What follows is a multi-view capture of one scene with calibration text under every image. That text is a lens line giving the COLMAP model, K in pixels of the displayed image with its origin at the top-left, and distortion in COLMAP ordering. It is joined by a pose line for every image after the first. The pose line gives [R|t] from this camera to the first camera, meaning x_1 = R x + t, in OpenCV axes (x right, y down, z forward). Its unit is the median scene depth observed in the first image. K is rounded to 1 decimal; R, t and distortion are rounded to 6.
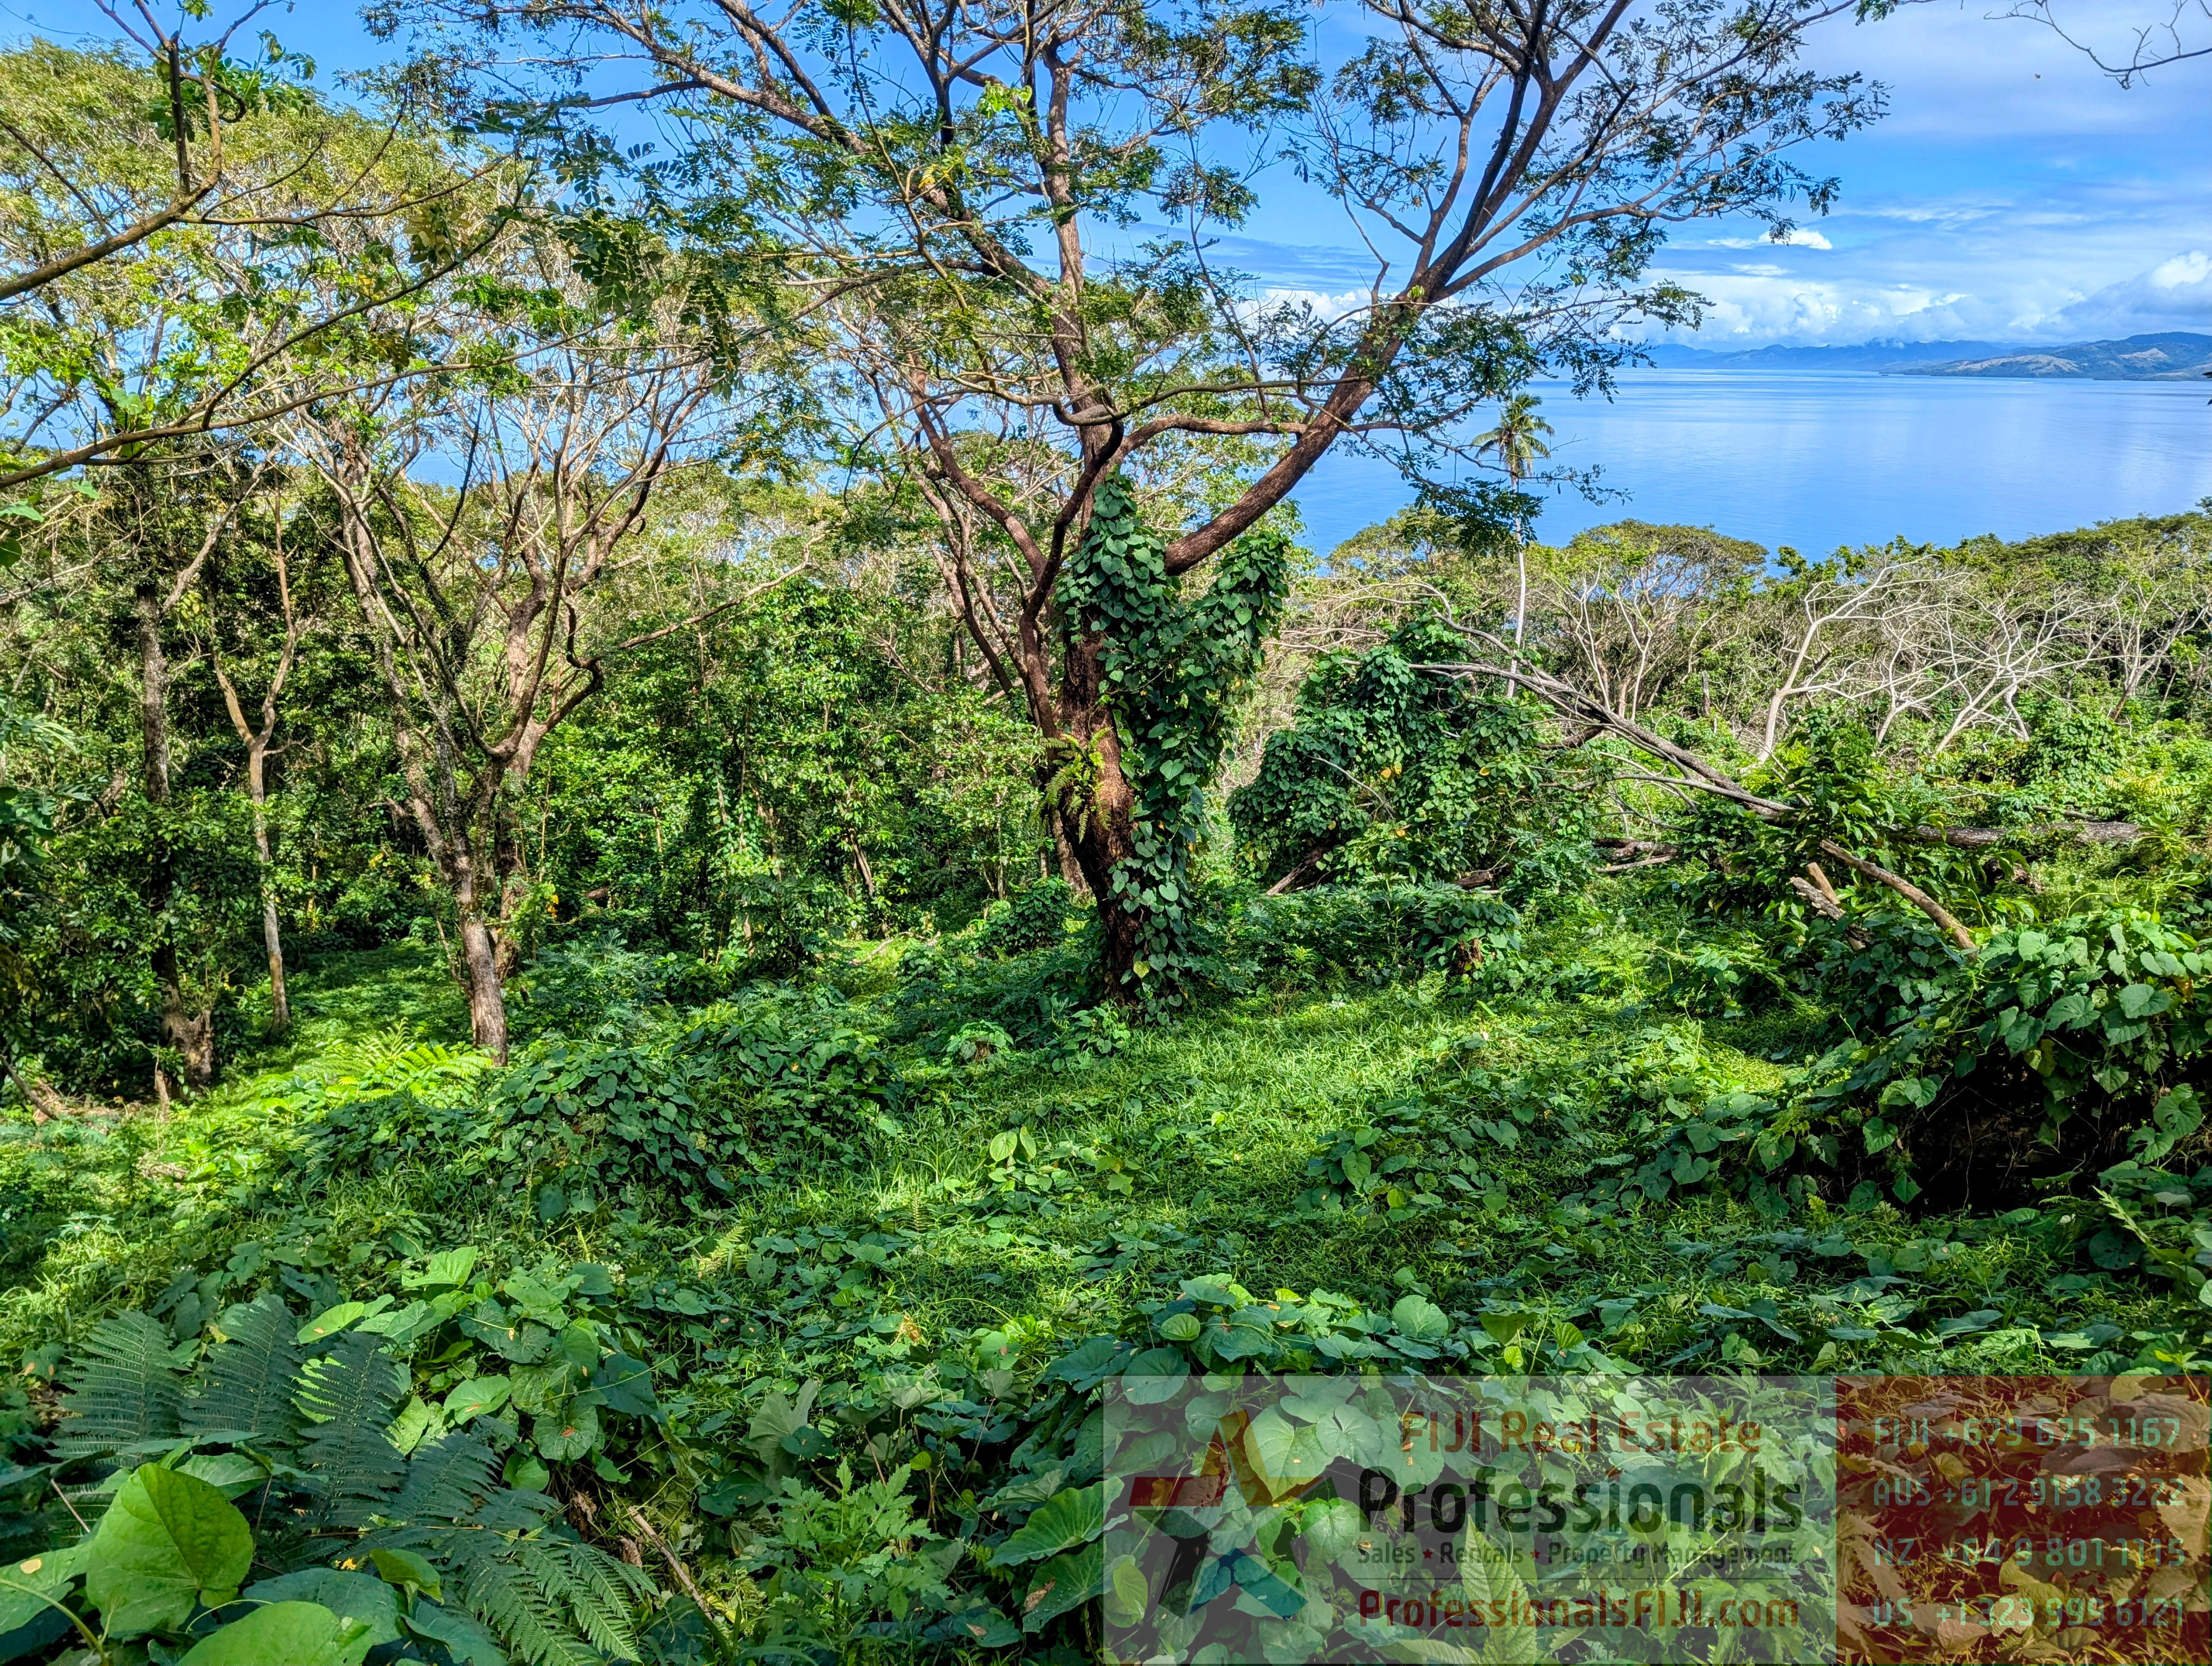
lens RADIAL K [[1569.7, 0, 1107.2], [0, 1569.7, 808.3], [0, 0, 1]] dist [0.074626, -0.060897]
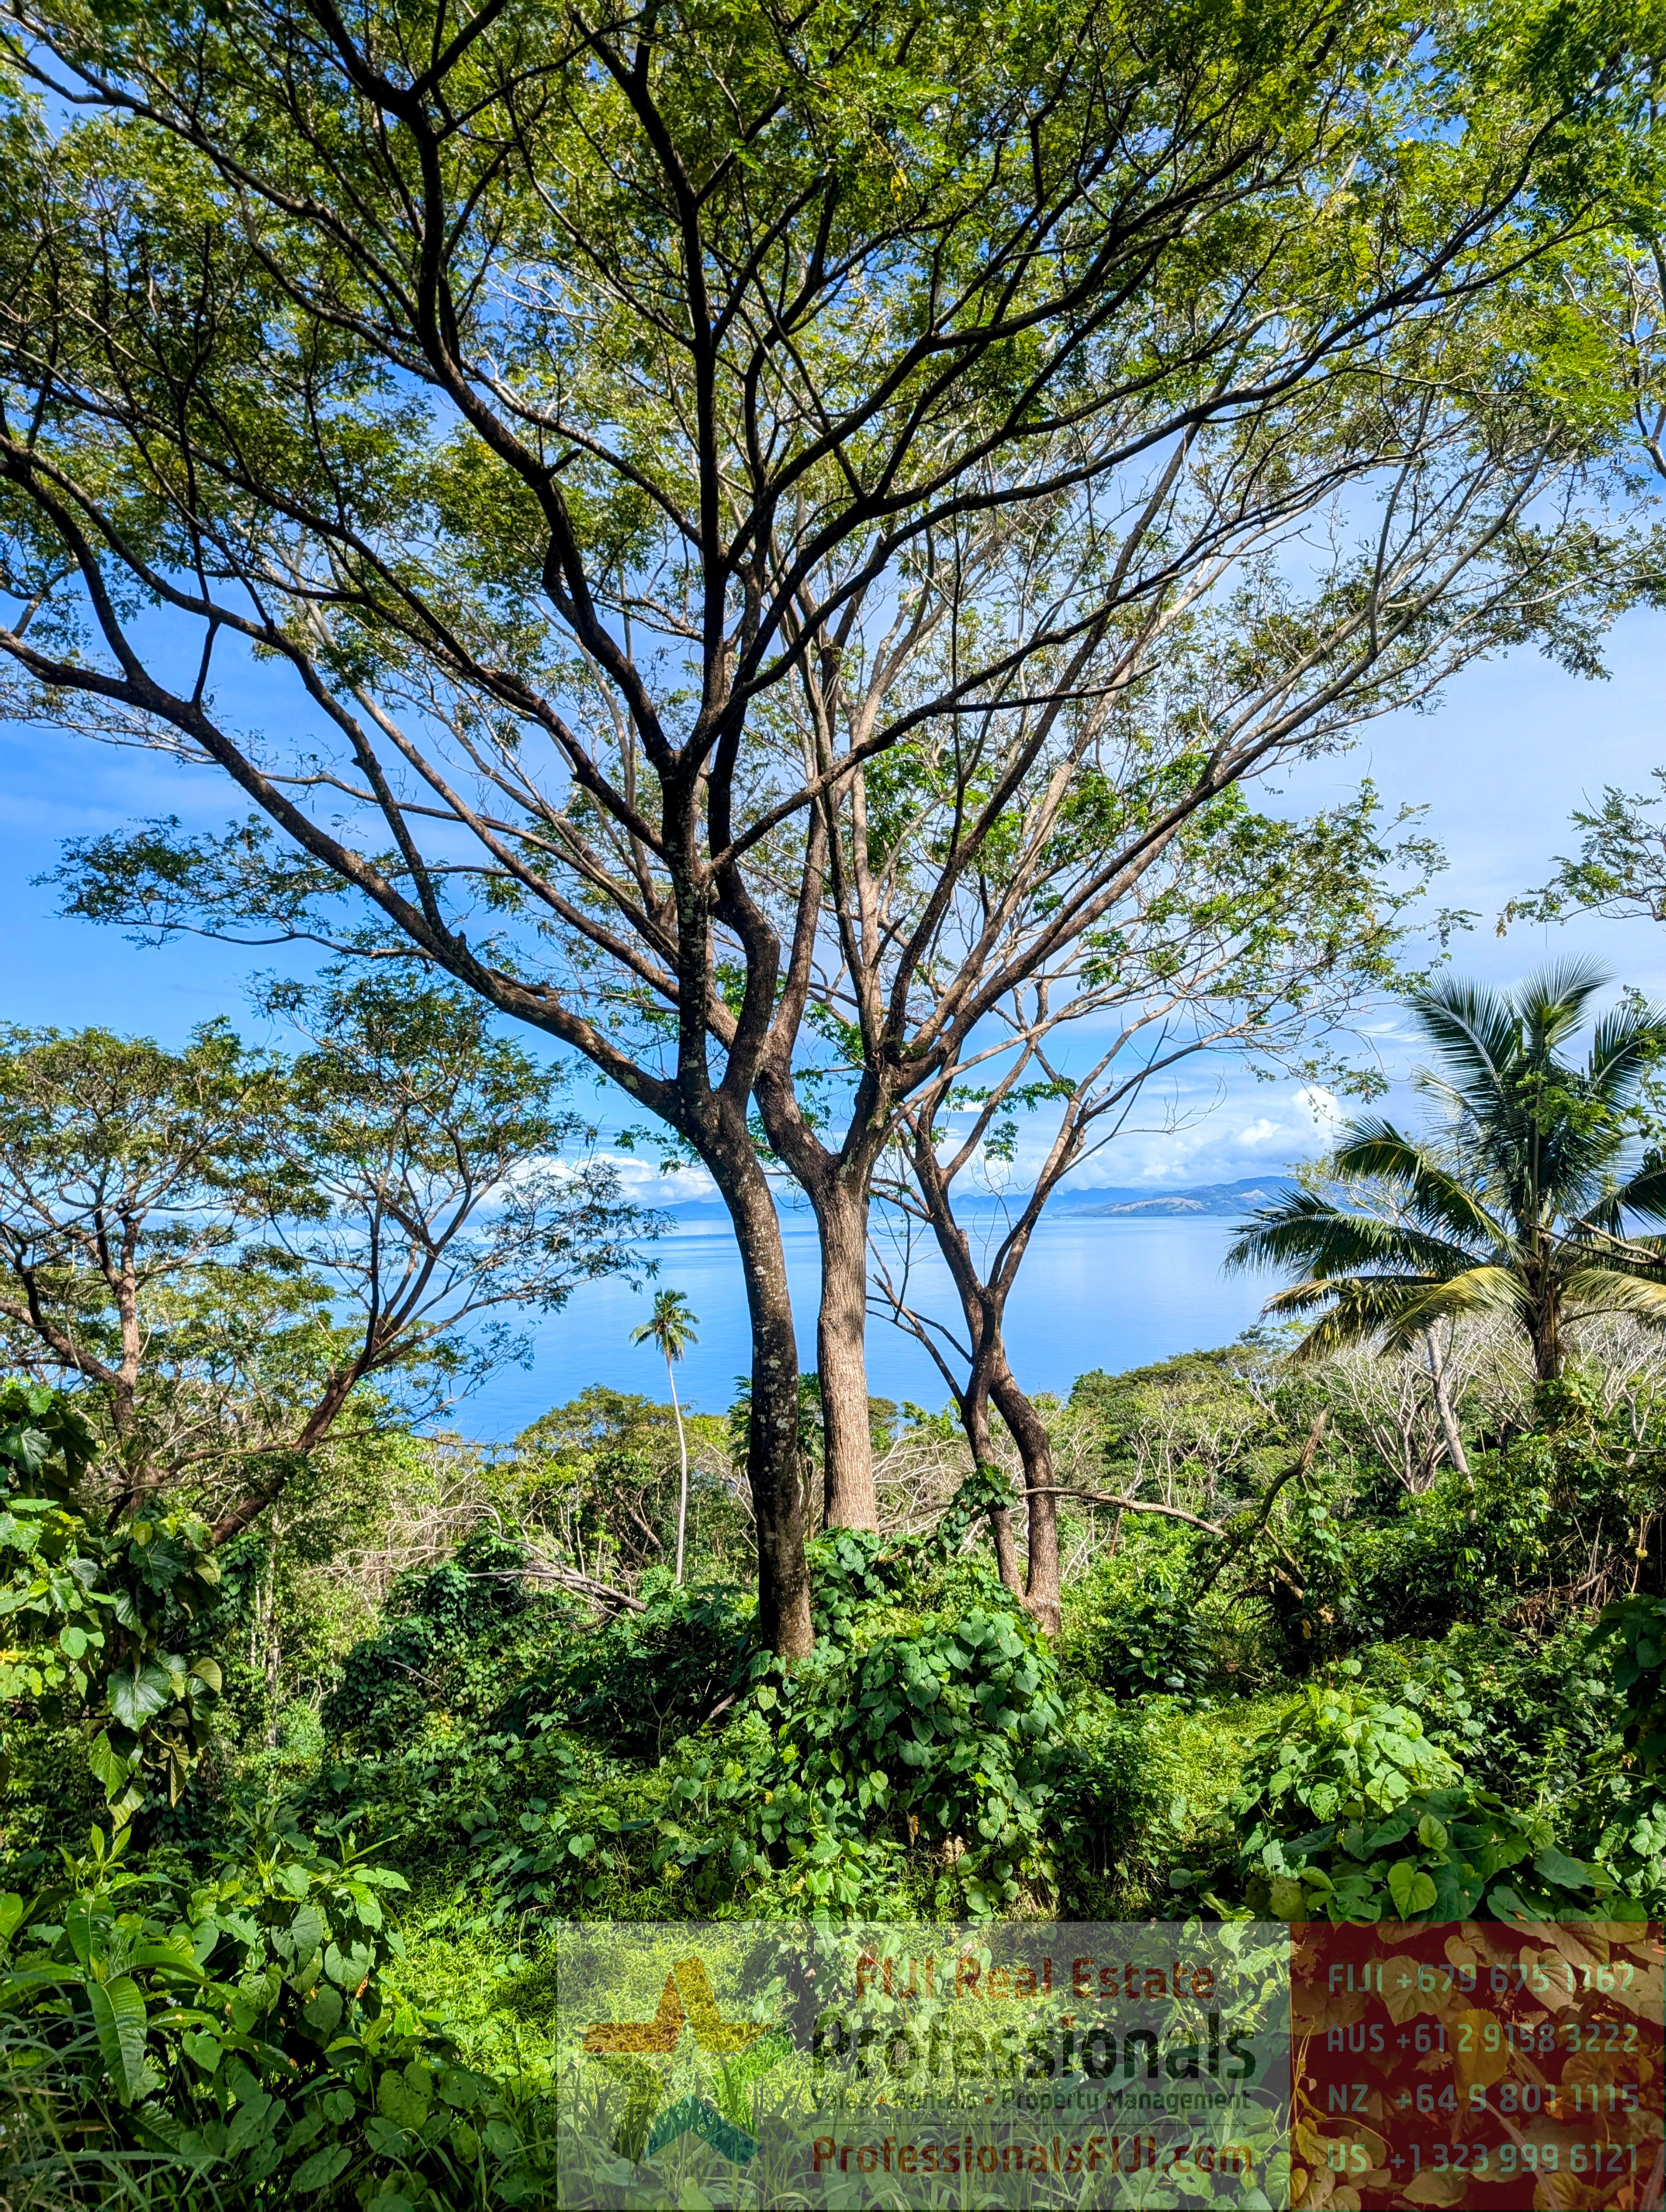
lens RADIAL K [[1569.7, 0, 840.0], [0, 1569.7, 1126.3], [0, 0, 1]] dist [0.074626, -0.060897]
pose [[0.953005, -0.019885, 0.302300, 0.162005], [0.118438, 0.942884, -0.311355, 0.003908], [-0.278843, 0.332527, 0.900929, -0.607371]]
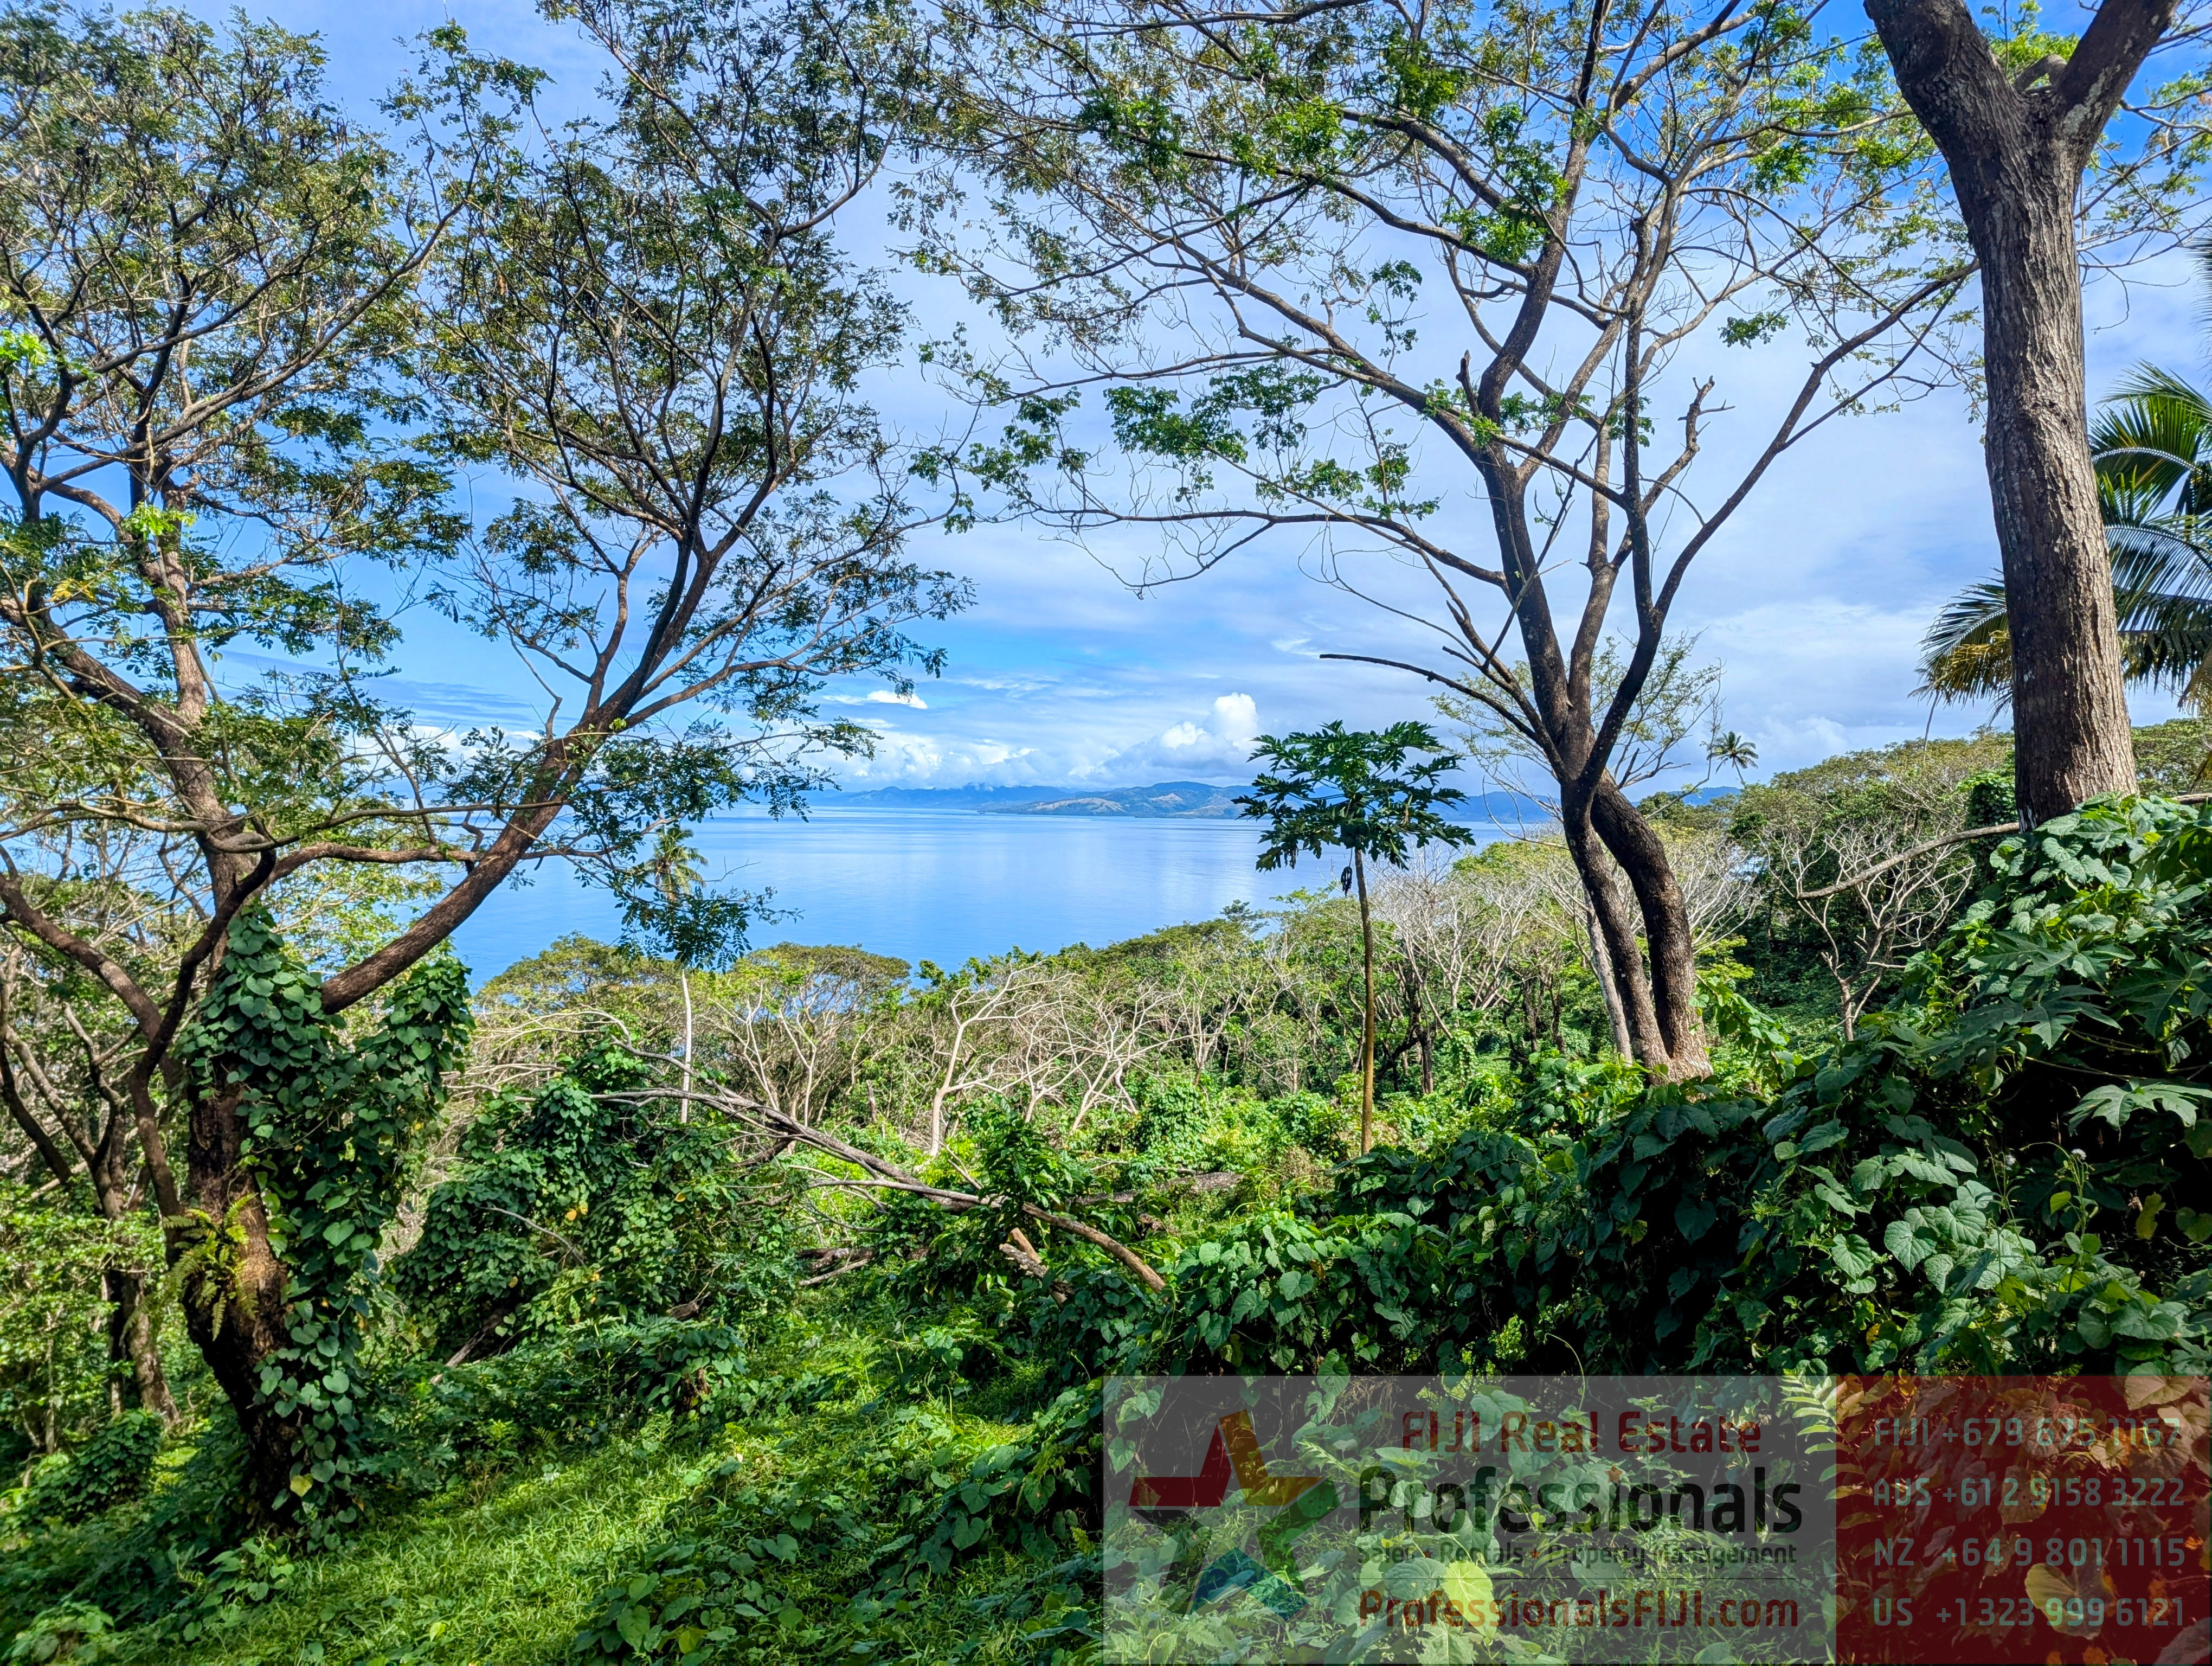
lens RADIAL K [[1569.7, 0, 1135.3], [0, 1569.7, 827.3], [0, 0, 1]] dist [0.074626, -0.060897]
pose [[0.859370, -0.008266, 0.511287, -0.024357], [0.137782, 0.966633, -0.215955, 0.008069], [-0.492442, 0.256031, 0.831835, -0.012581]]
